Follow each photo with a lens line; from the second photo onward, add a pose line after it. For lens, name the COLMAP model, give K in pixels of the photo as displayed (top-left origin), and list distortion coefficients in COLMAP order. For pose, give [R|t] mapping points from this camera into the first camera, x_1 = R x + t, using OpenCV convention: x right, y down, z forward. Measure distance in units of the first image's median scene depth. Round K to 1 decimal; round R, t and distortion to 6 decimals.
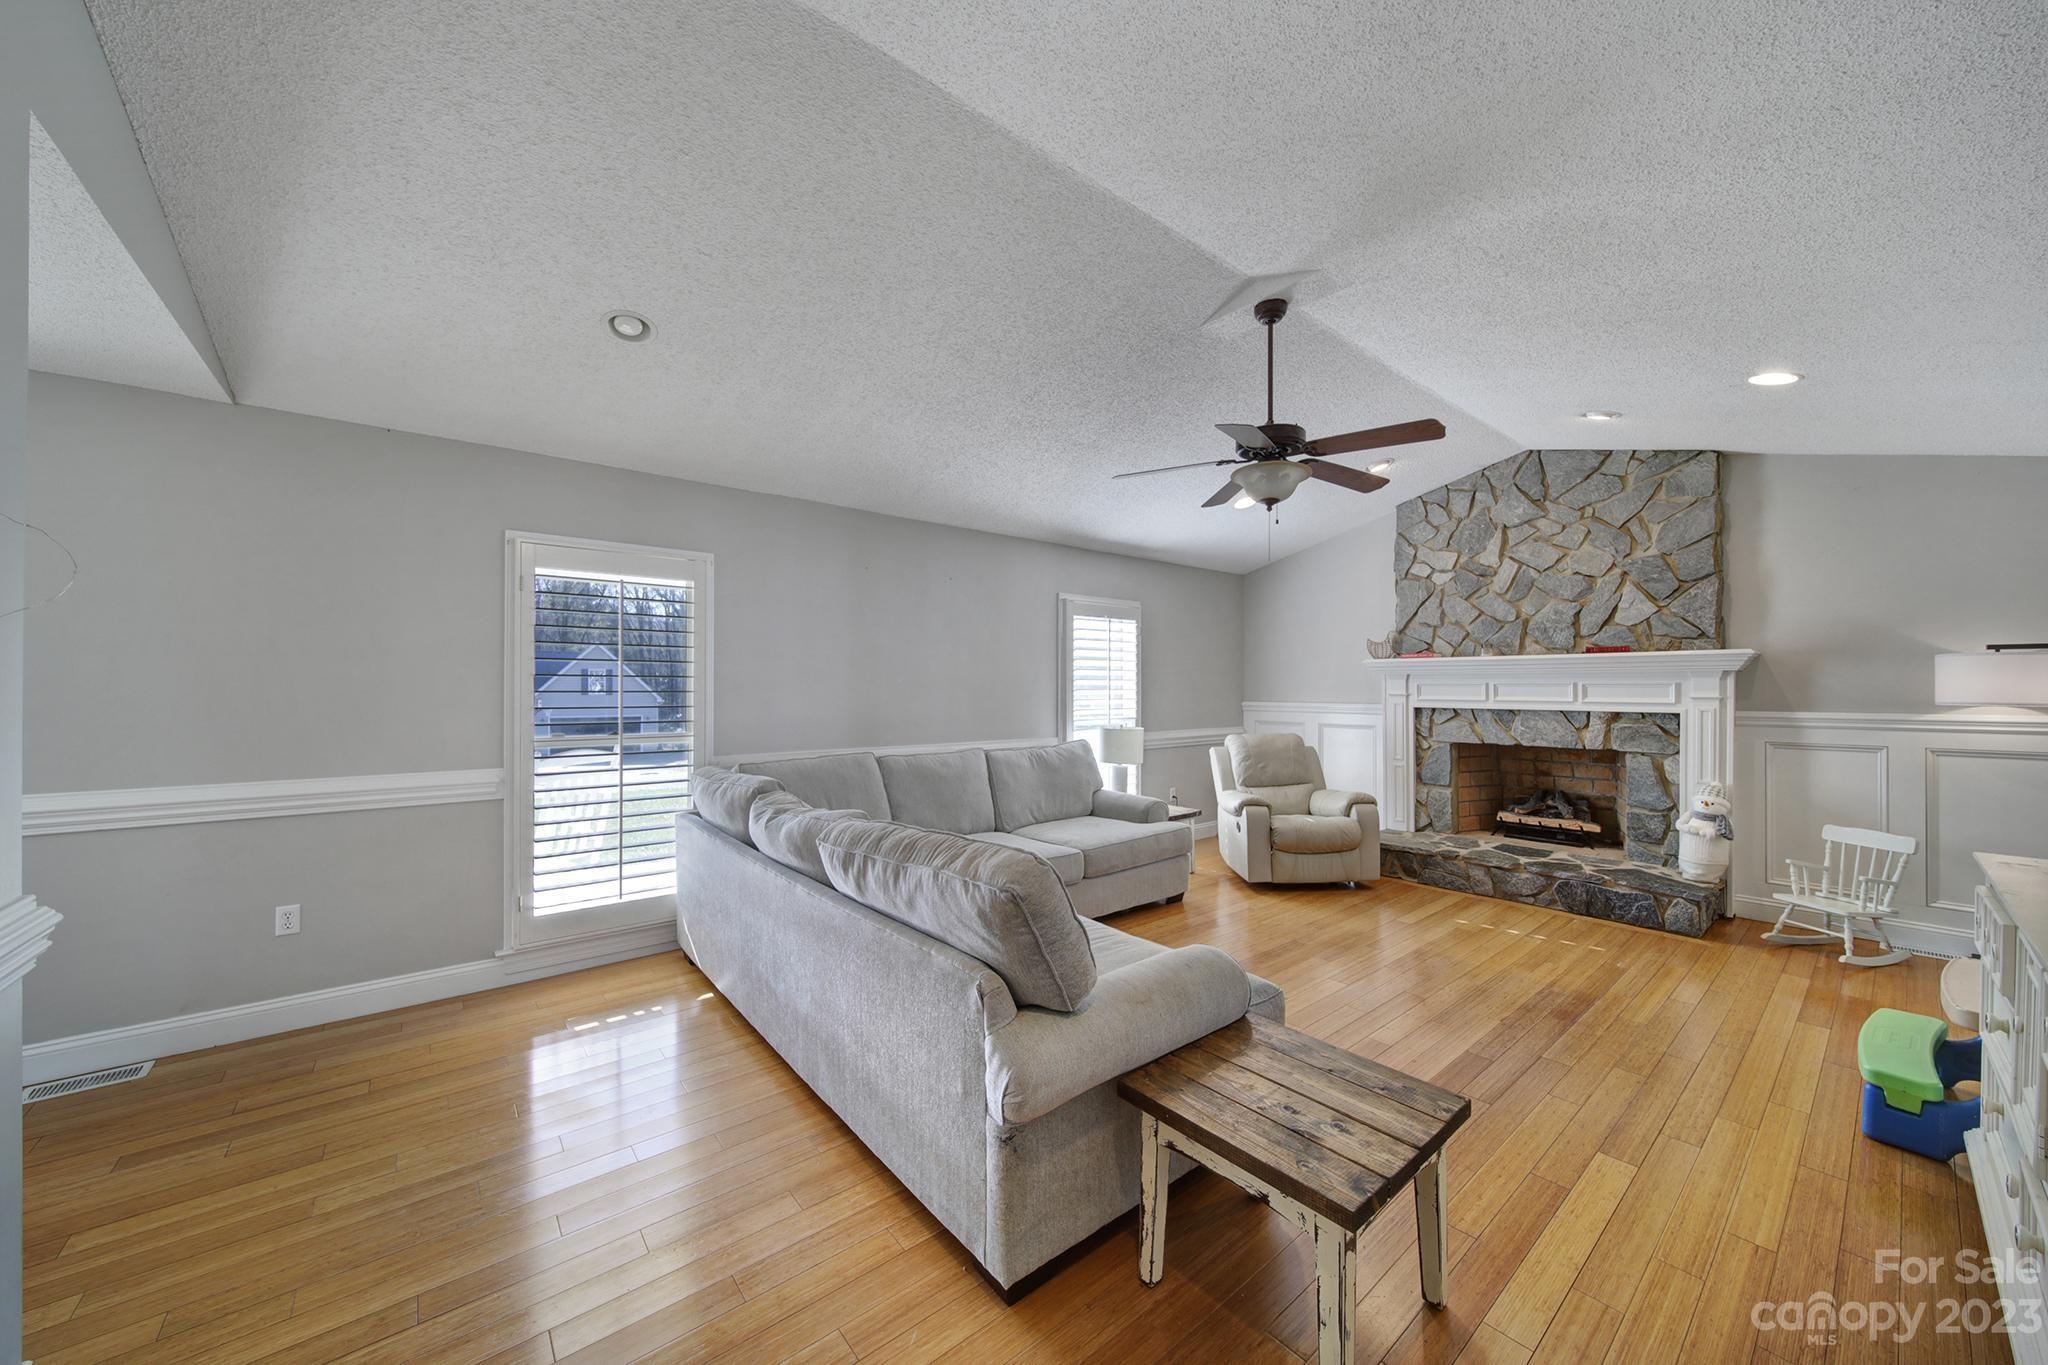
lens RADIAL K [[730.1, 0, 1012.7], [0, 730.1, 682.5], [0, 0, 1]] dist [-0.003537, 0.000084]
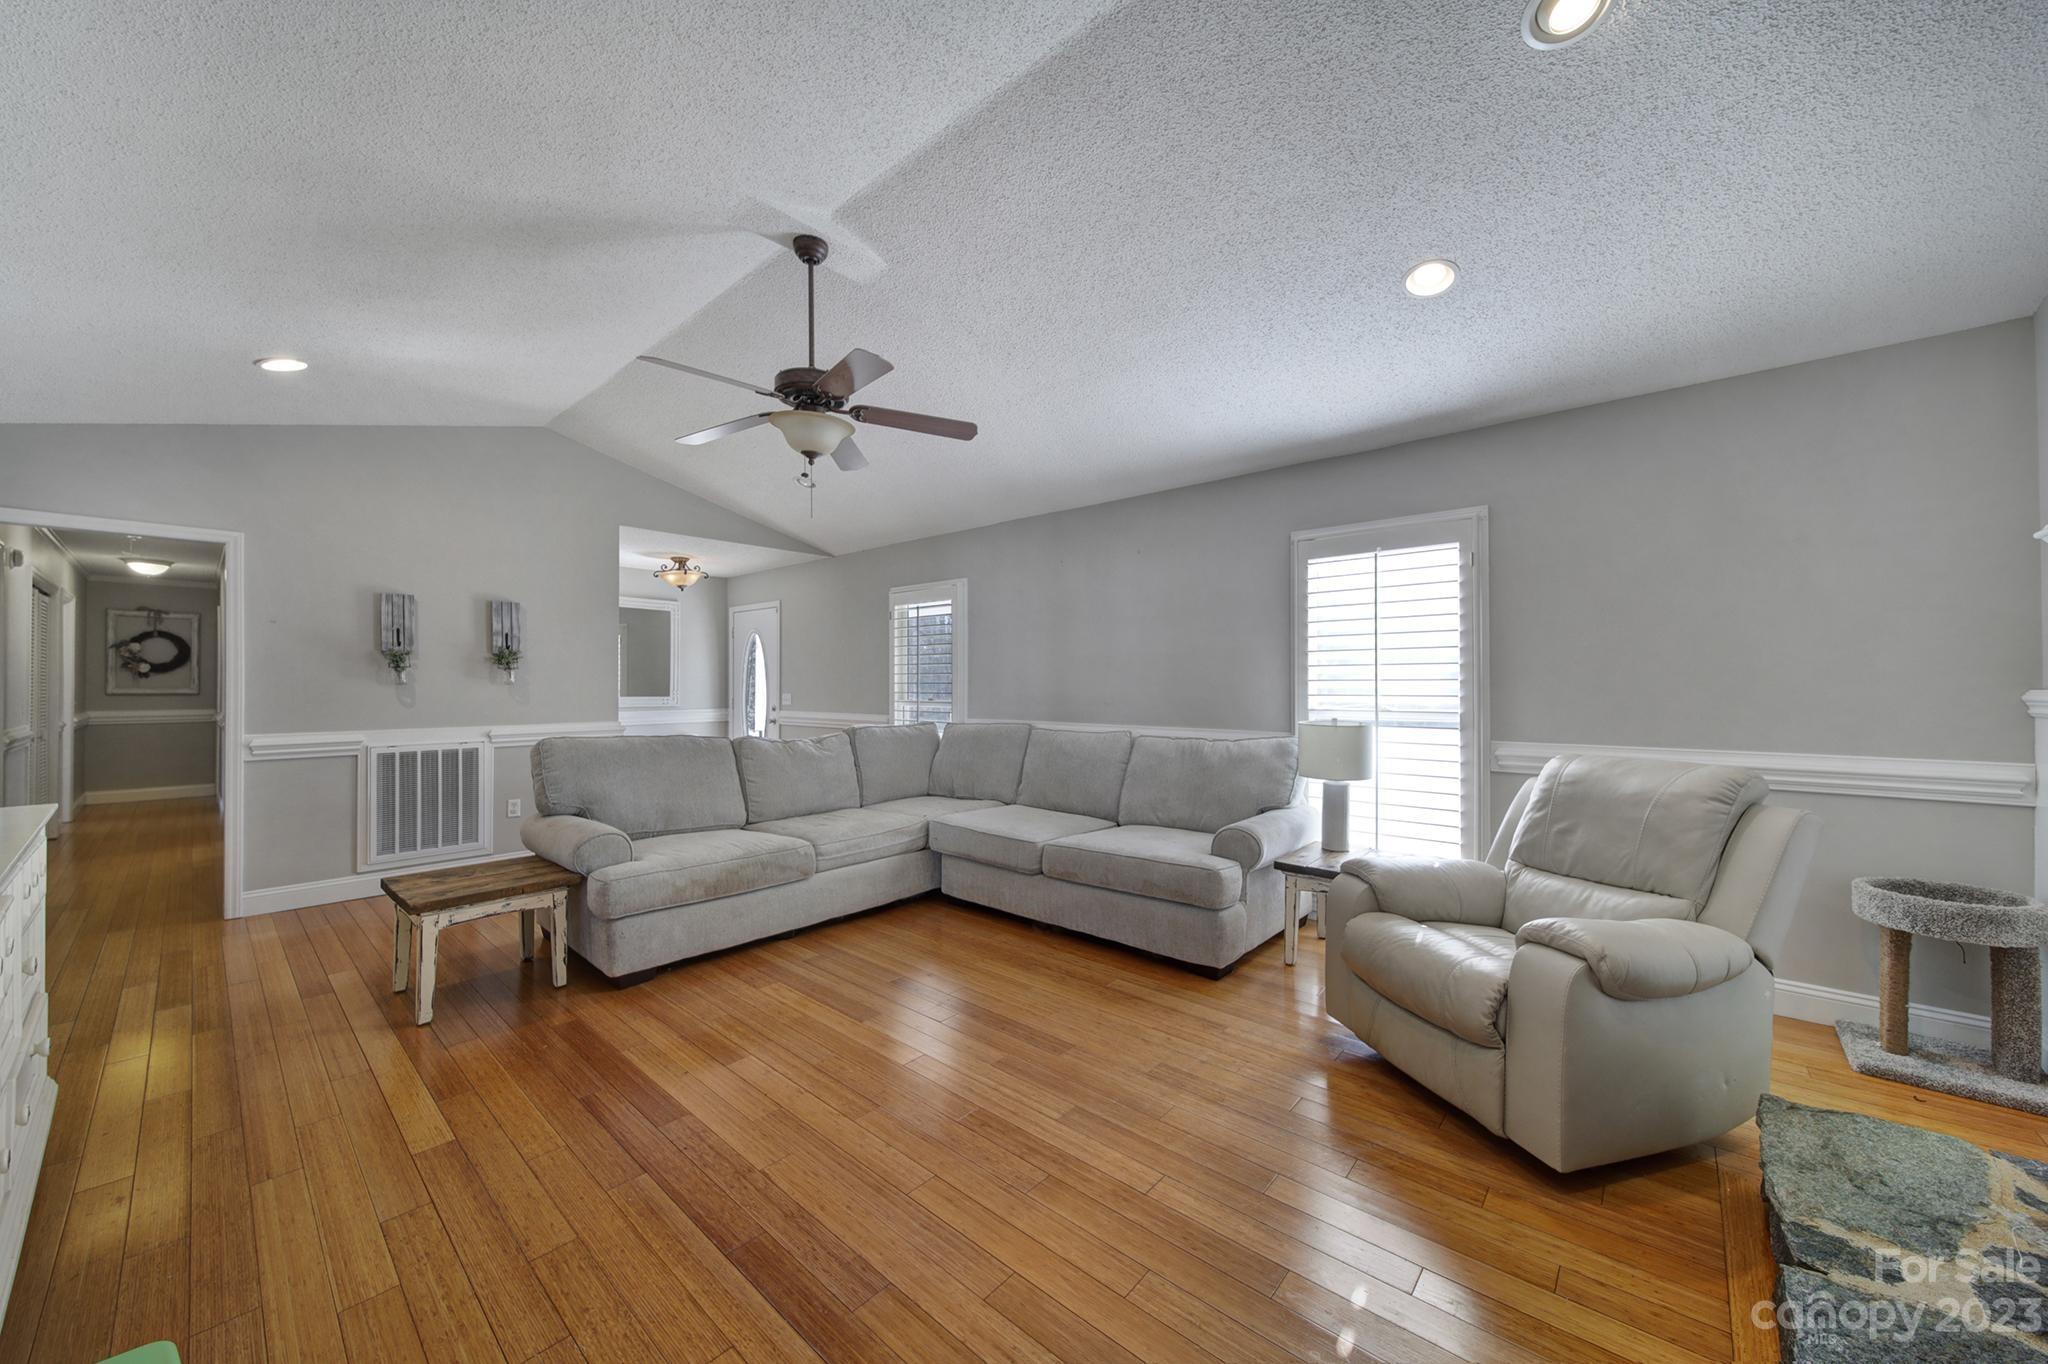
lens RADIAL K [[730.1, 0, 1021.0], [0, 730.1, 680.5], [0, 0, 1]] dist [-0.003537, 0.000084]
pose [[0.169419, -0.014528, -0.985437, 1.109297], [0.001682, 0.999894, -0.014452, 0.050287], [0.985543, 0.000791, 0.169425, 0.933901]]
